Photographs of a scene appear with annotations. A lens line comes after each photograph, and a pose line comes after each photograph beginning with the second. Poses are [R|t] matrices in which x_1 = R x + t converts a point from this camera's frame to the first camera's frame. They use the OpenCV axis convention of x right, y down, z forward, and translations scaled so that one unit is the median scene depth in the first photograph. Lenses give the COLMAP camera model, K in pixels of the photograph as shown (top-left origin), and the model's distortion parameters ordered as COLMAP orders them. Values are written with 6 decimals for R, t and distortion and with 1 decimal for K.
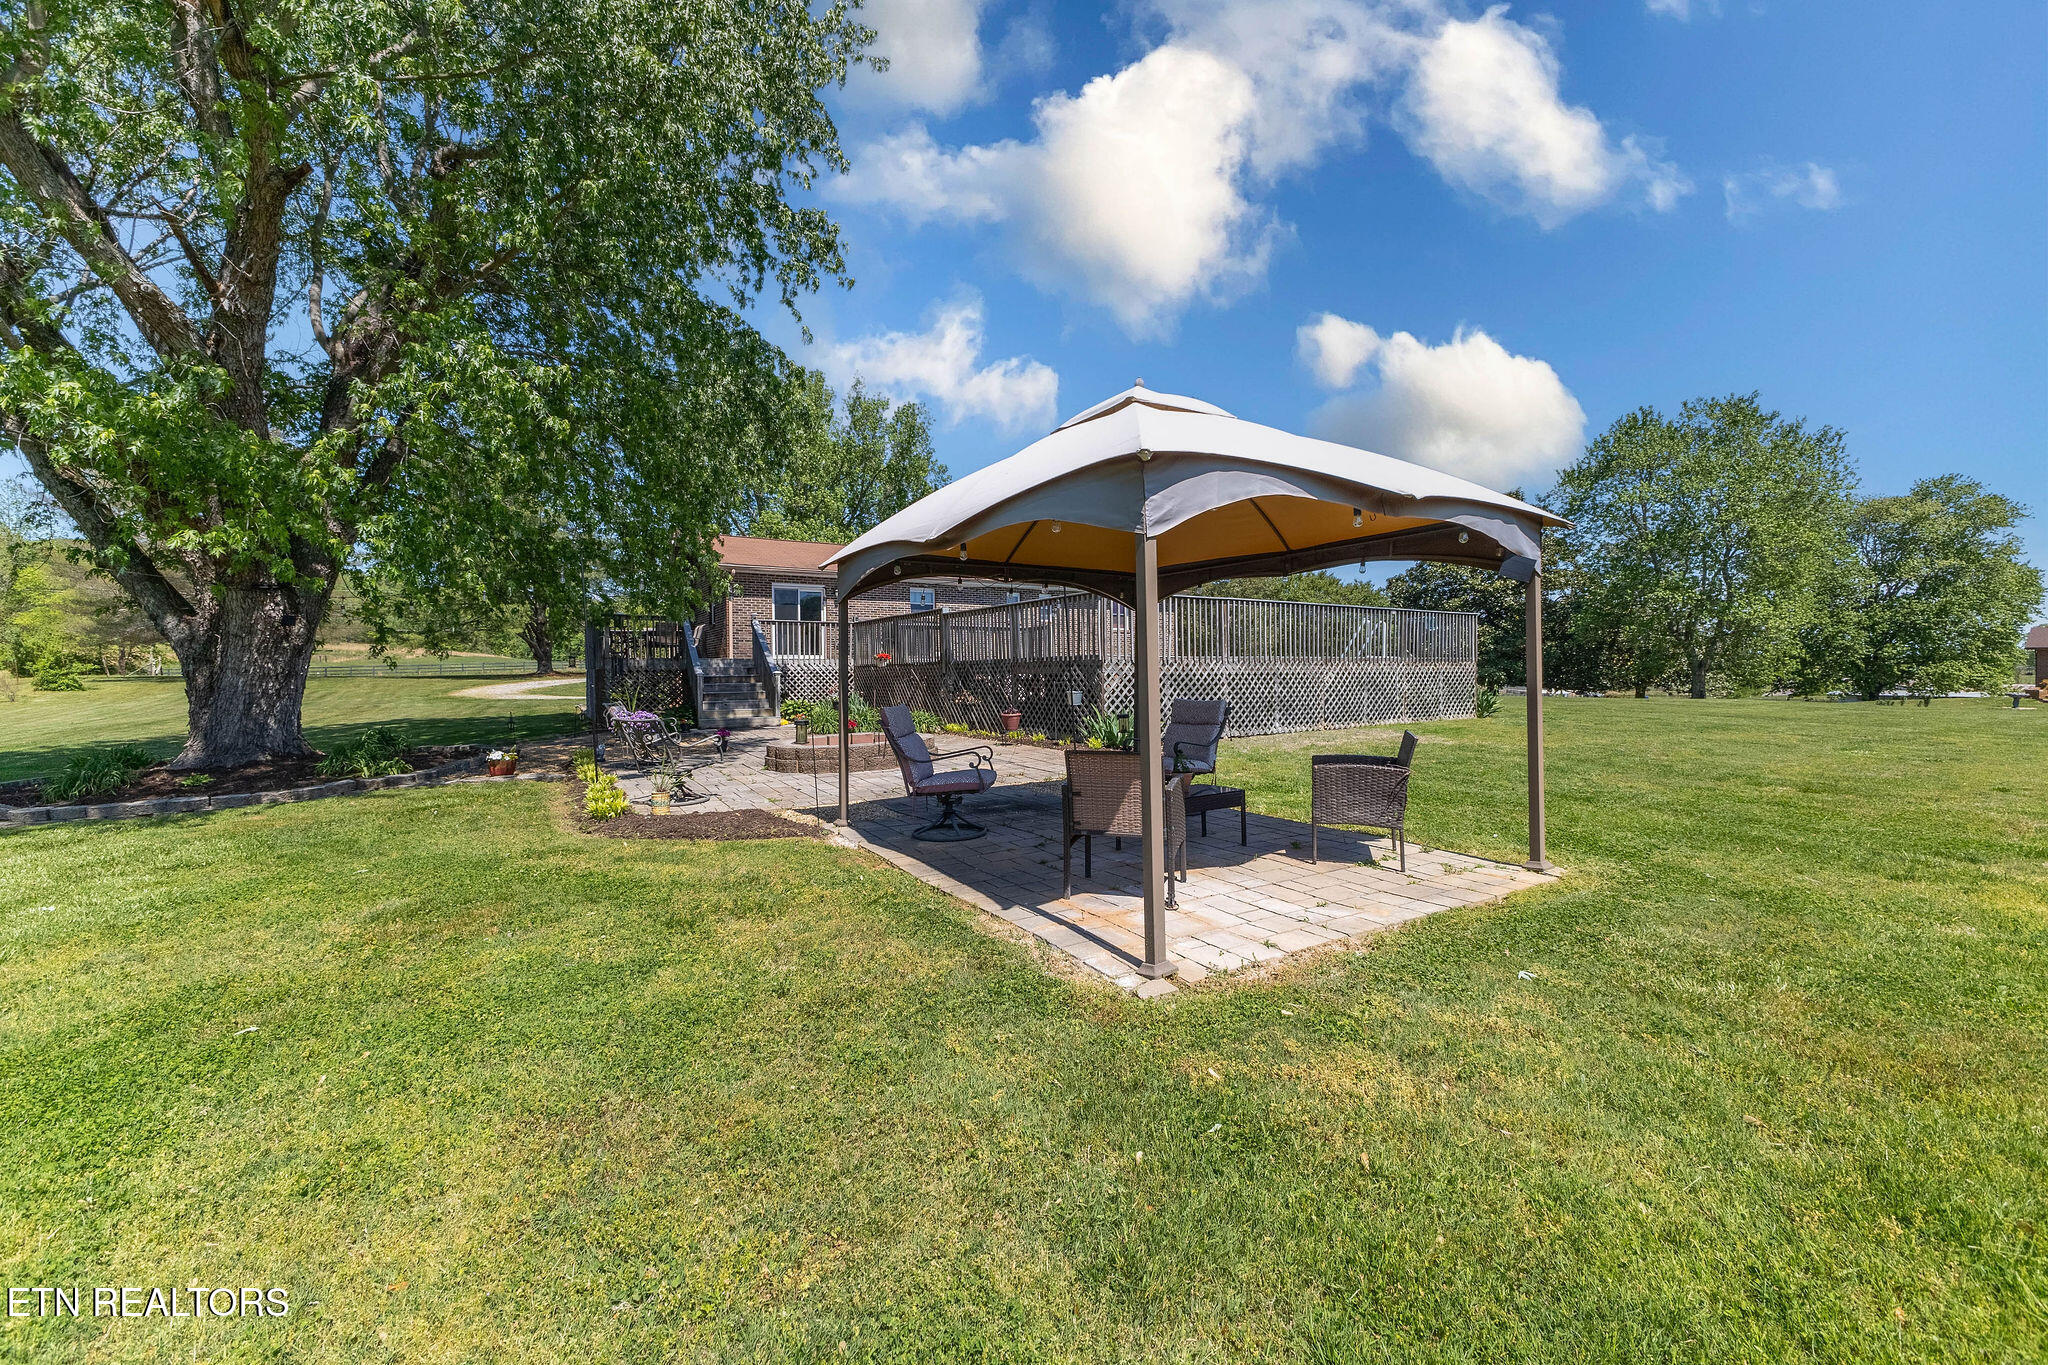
lens RADIAL K [[798.6, 0, 1024.0], [0, 798.6, 682.5], [0, 0, 1]] dist [0.000586, -0.000618]
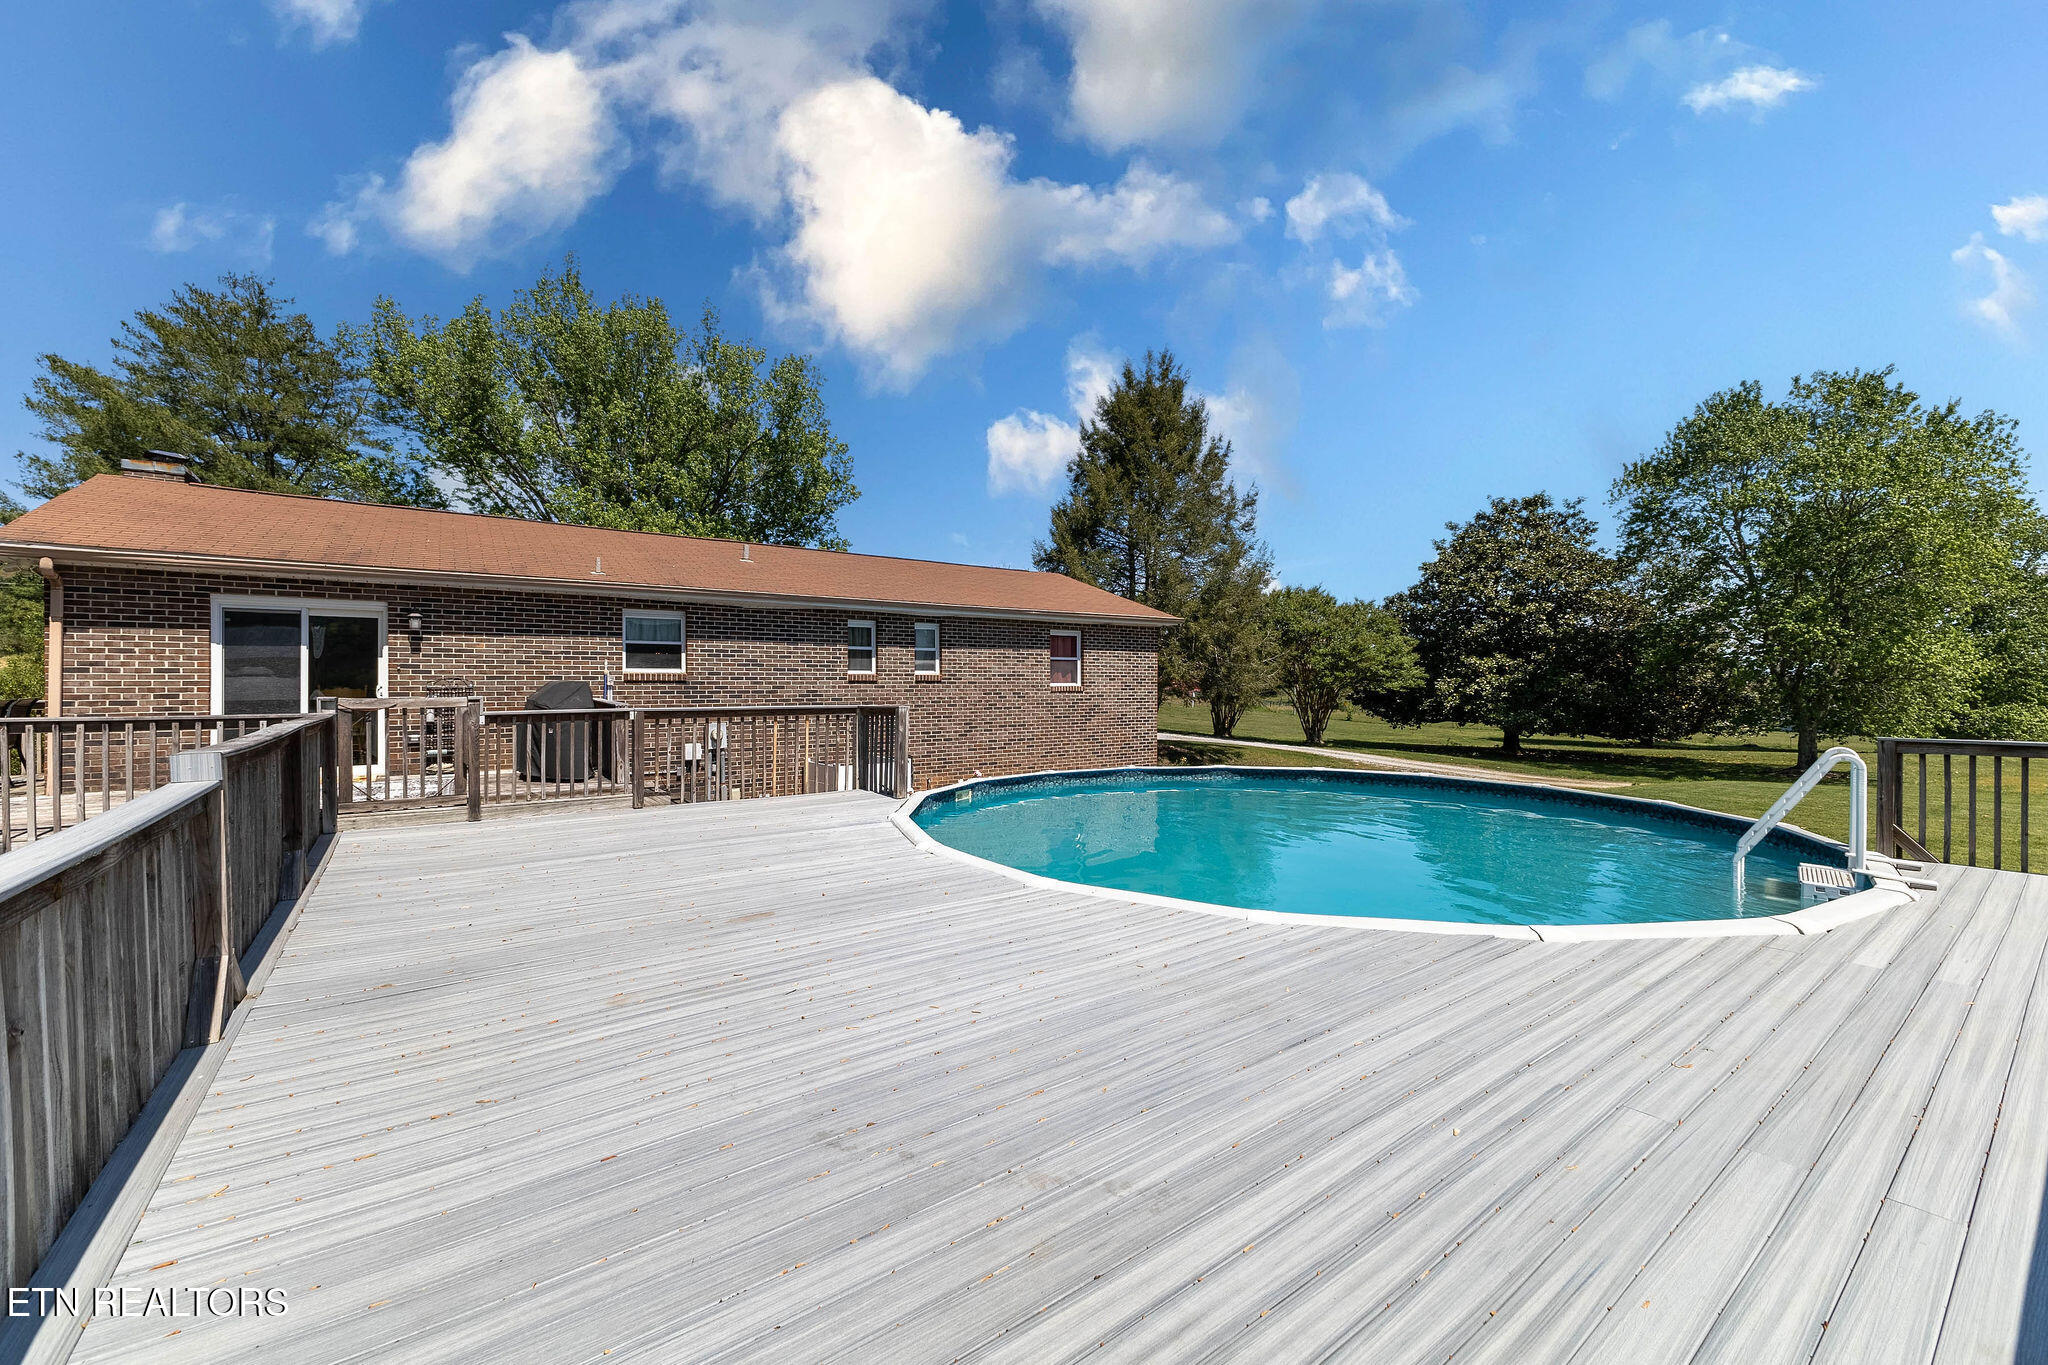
lens RADIAL K [[798.6, 0, 1024.0], [0, 798.6, 682.5], [0, 0, 1]] dist [0.000586, -0.000618]
pose [[0.997482, 0.011178, 0.070038, 0.066214], [-0.010442, 0.999886, -0.010863, -0.077959], [-0.070151, 0.010104, 0.997485, 0.553409]]
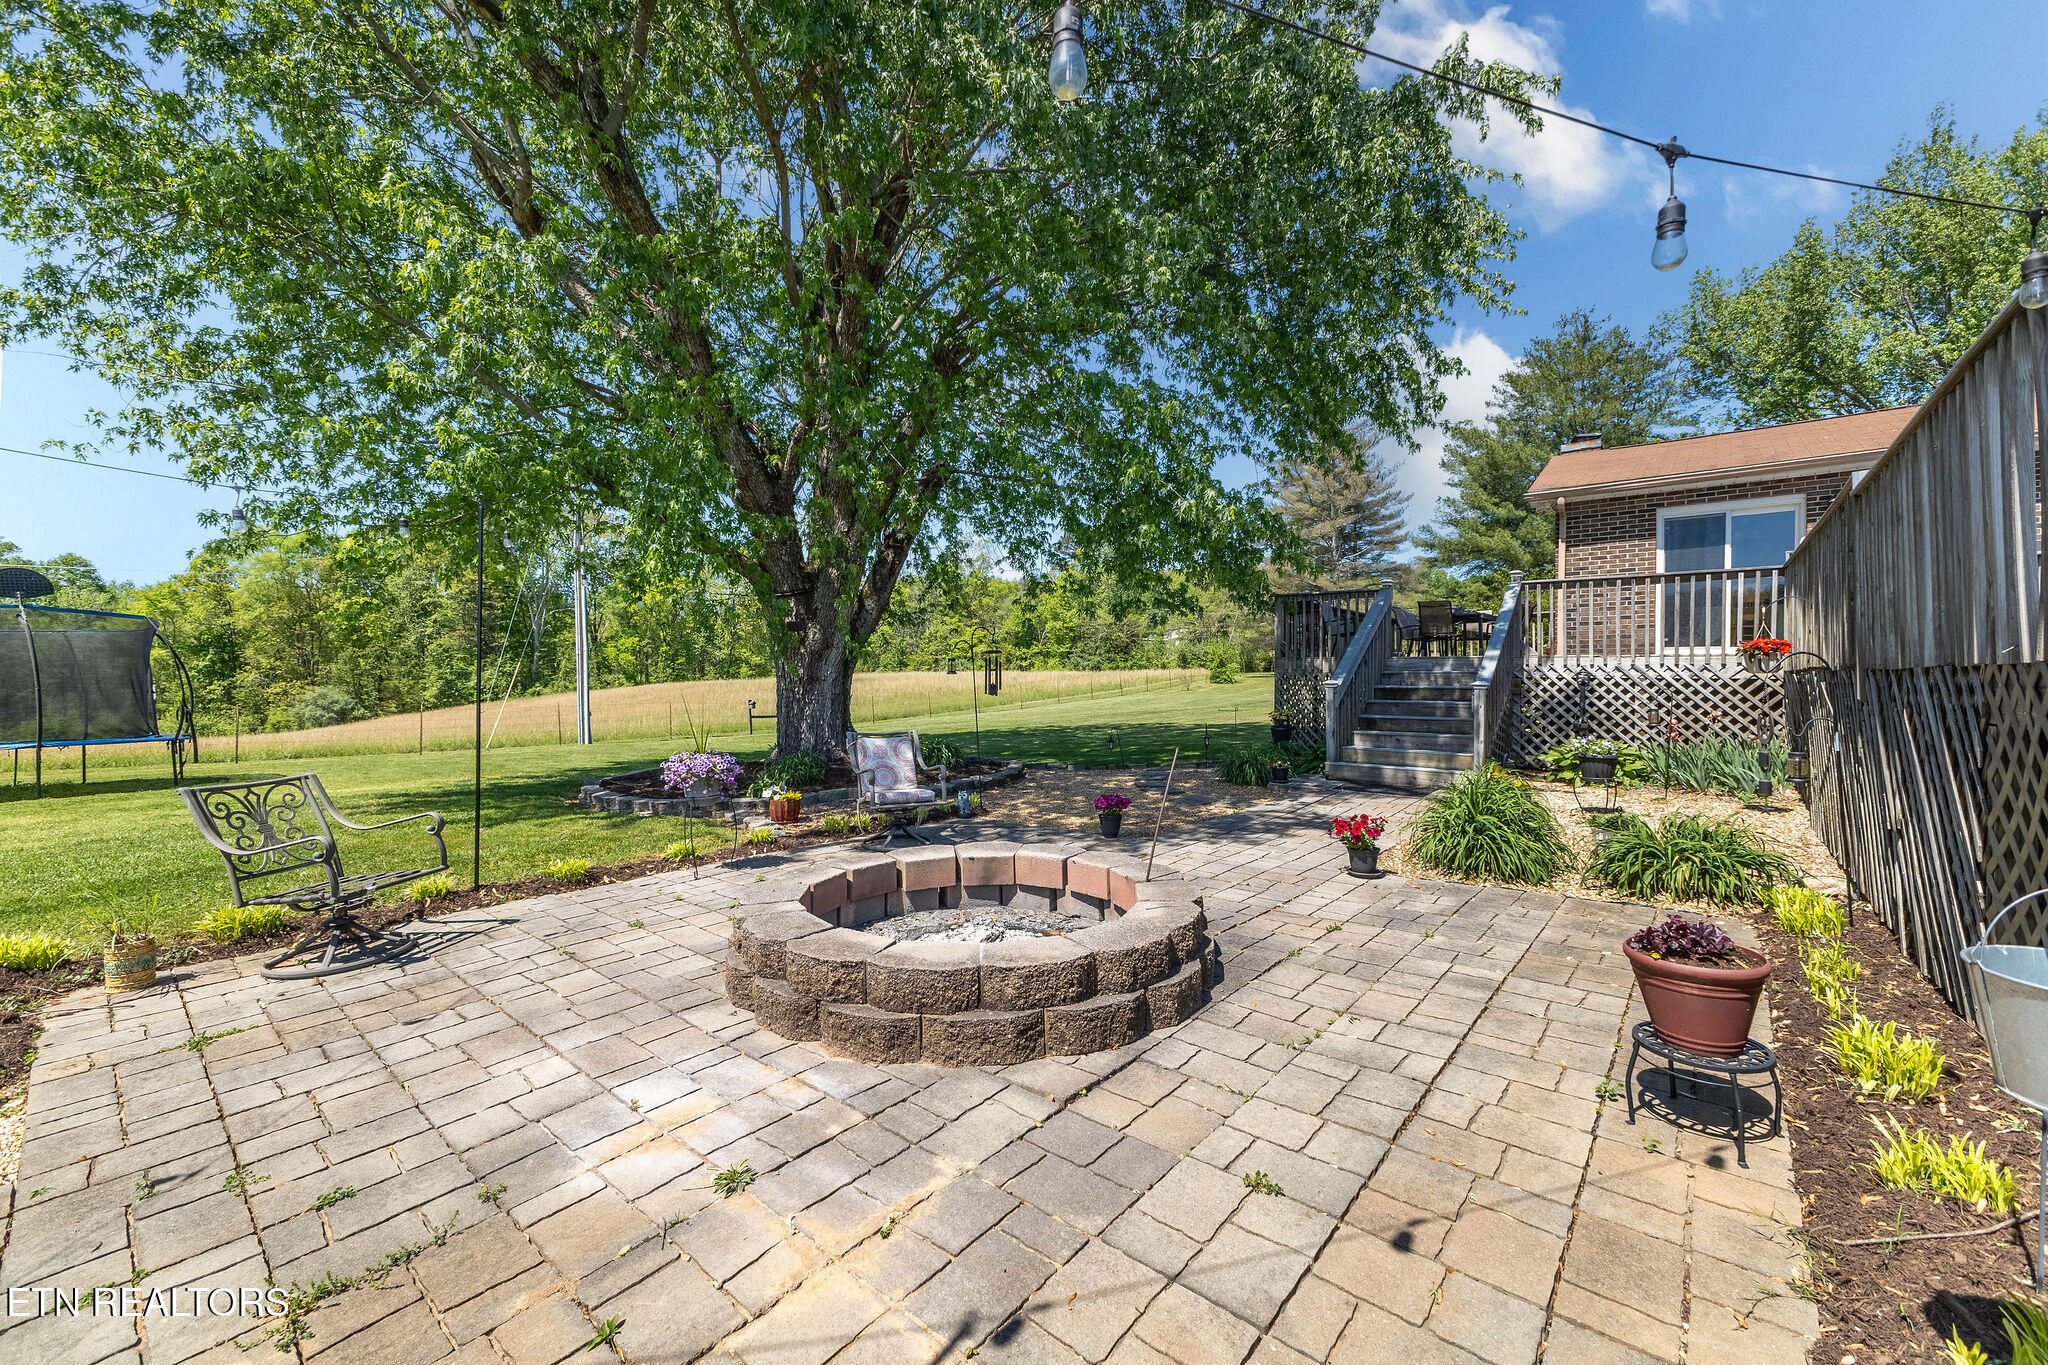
lens RADIAL K [[806.2, 0, 1040.5], [0, 806.2, 686.5], [0, 0, 1]] dist [0.000223, -0.000265]
pose [[0.312844, 0.024648, -0.949485, 0.059310], [-0.018353, 0.999633, 0.019903, -0.012118], [0.949627, 0.011200, 0.313182, 0.443080]]
